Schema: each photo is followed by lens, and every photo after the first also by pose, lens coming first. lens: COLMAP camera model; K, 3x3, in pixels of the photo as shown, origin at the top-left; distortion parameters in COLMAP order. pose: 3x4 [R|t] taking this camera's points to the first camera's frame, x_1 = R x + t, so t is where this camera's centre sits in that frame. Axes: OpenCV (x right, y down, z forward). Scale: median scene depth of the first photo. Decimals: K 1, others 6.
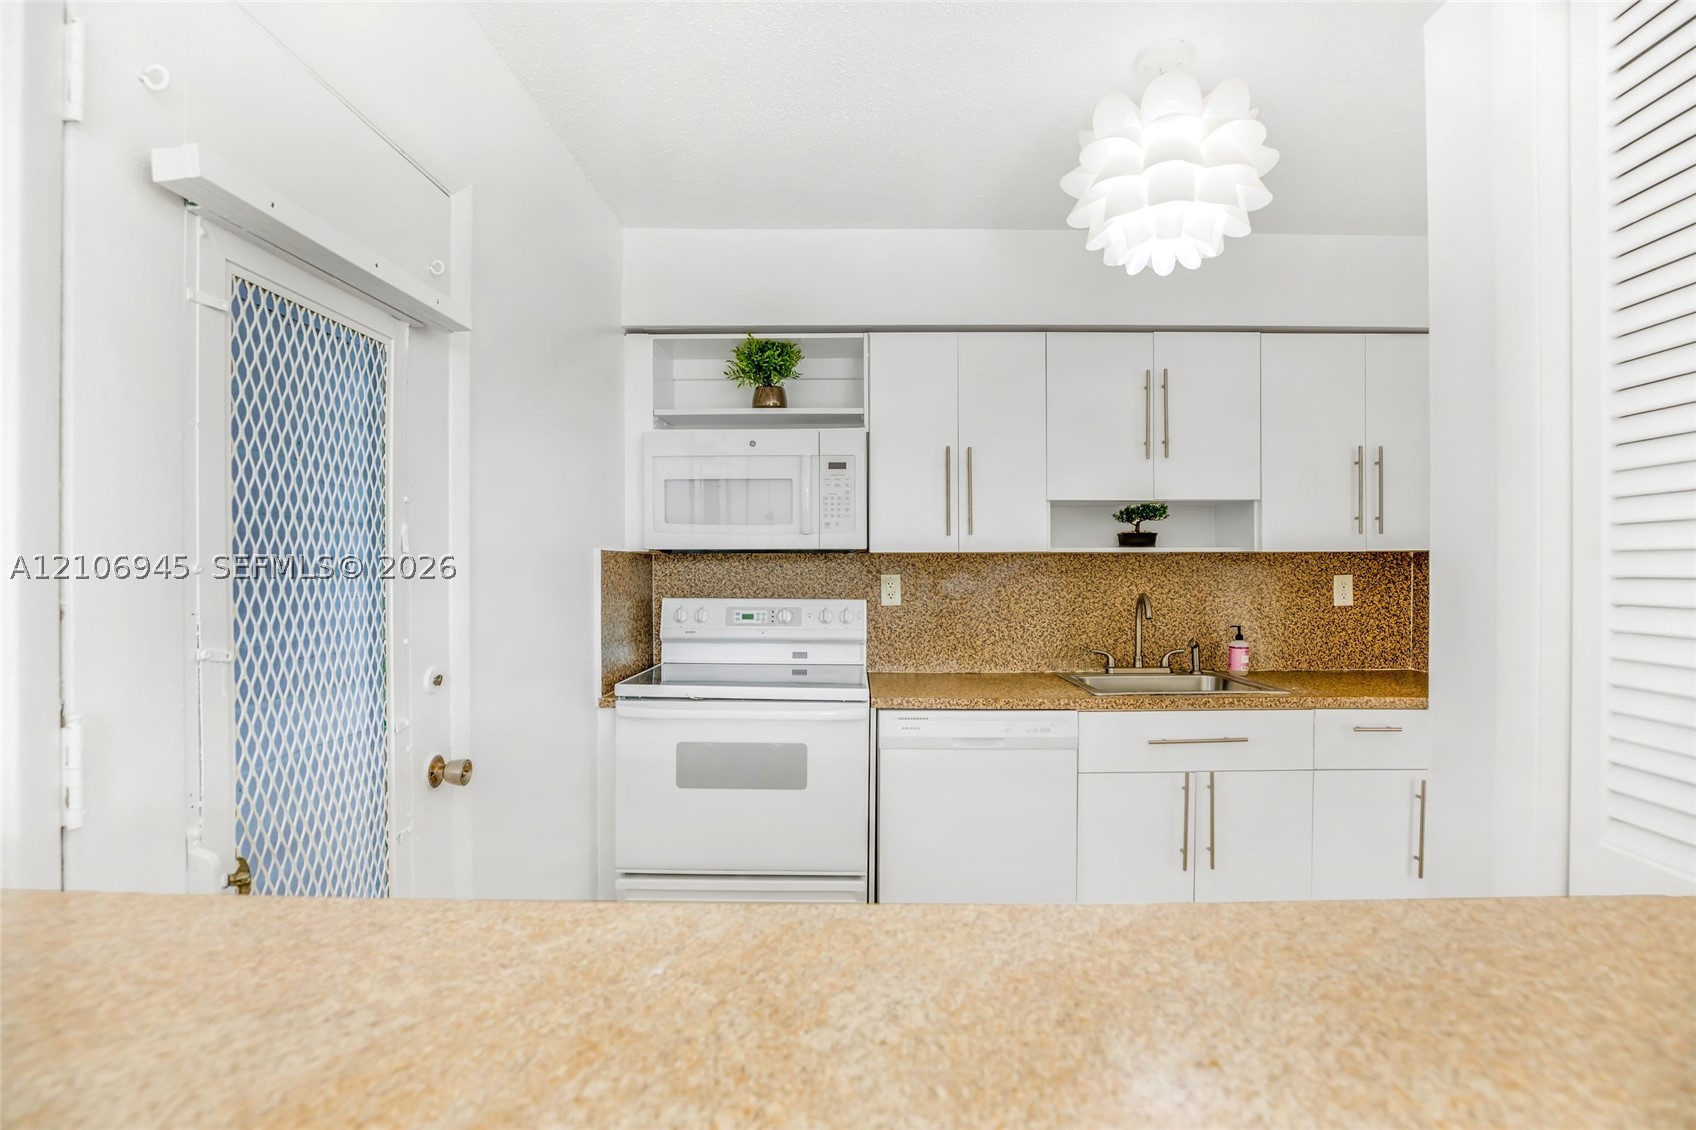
lens RADIAL K [[781.6, 0, 850.2], [0, 781.6, 579.8], [0, 0, 1]] dist [-0.040731, 0.012991]
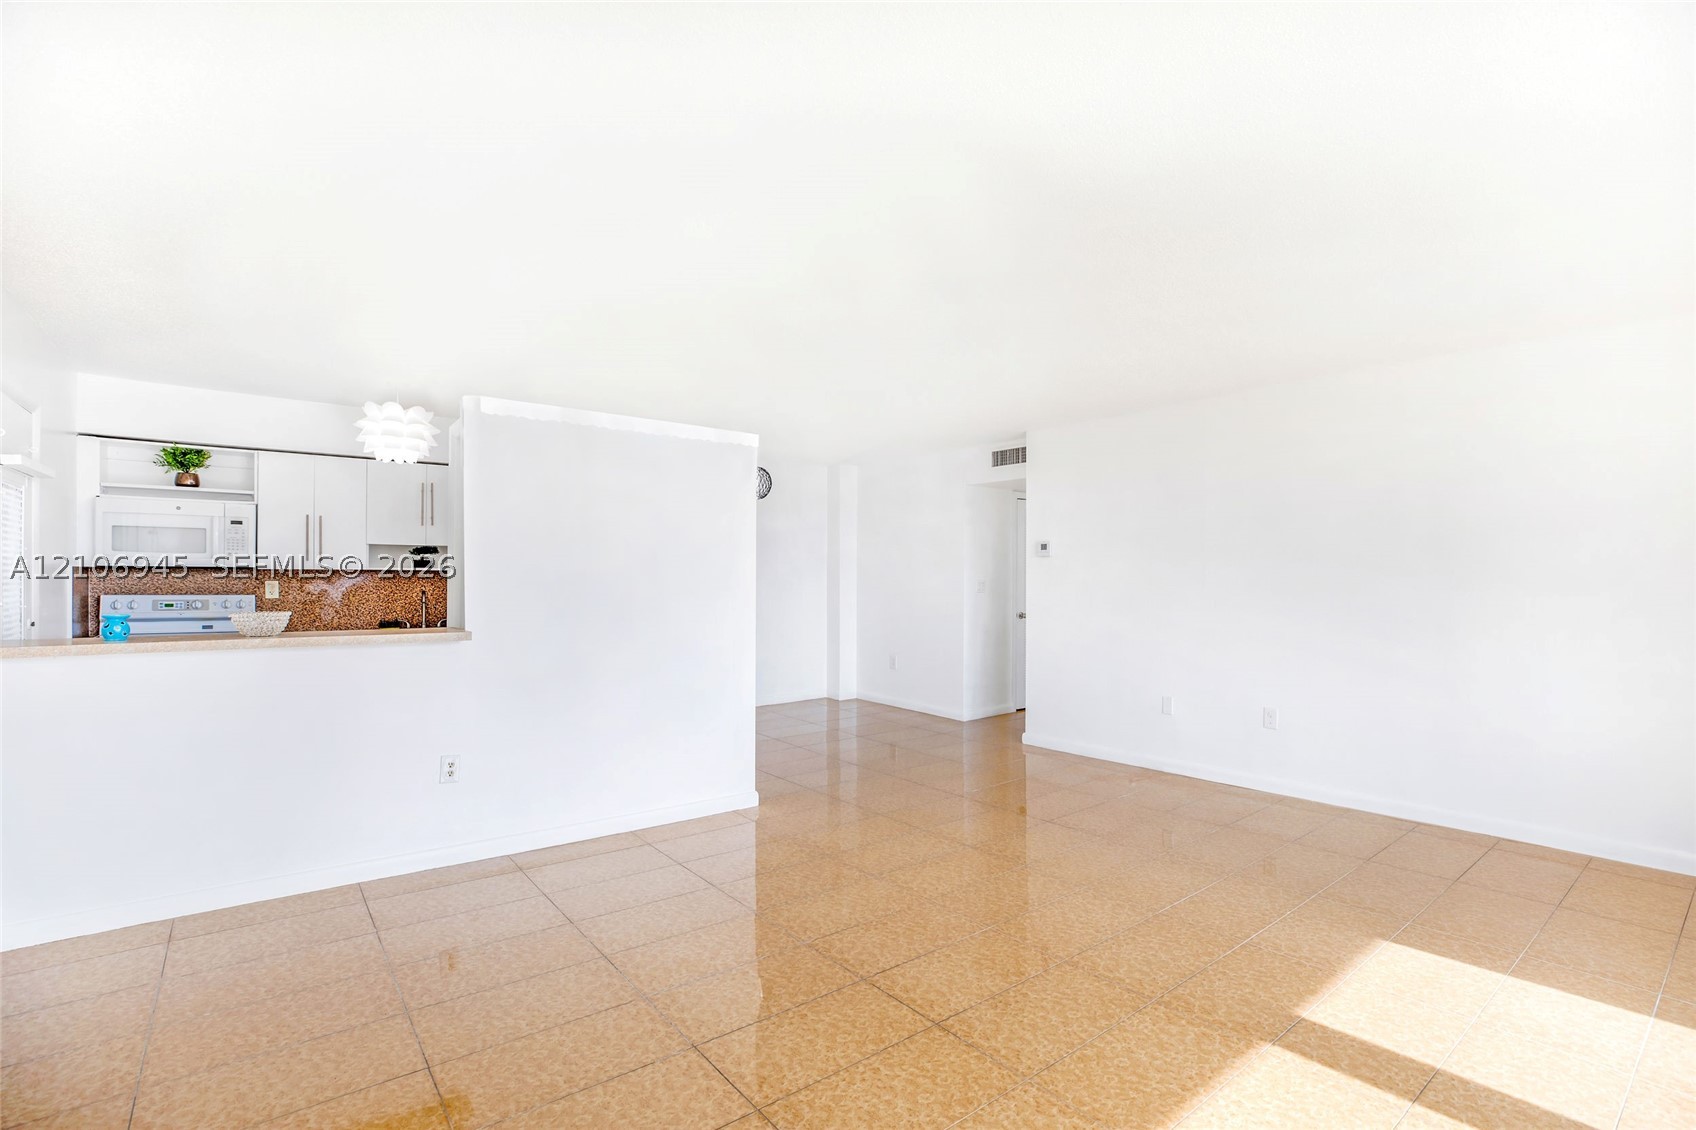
lens RADIAL K [[781.6, 0, 850.2], [0, 781.6, 579.8], [0, 0, 1]] dist [-0.040731, 0.012991]
pose [[0.772041, 0.004201, 0.635559, -0.043165], [0.002882, 0.999945, -0.010110, 0.013069], [-0.635566, 0.009637, 0.771986, -1.259333]]
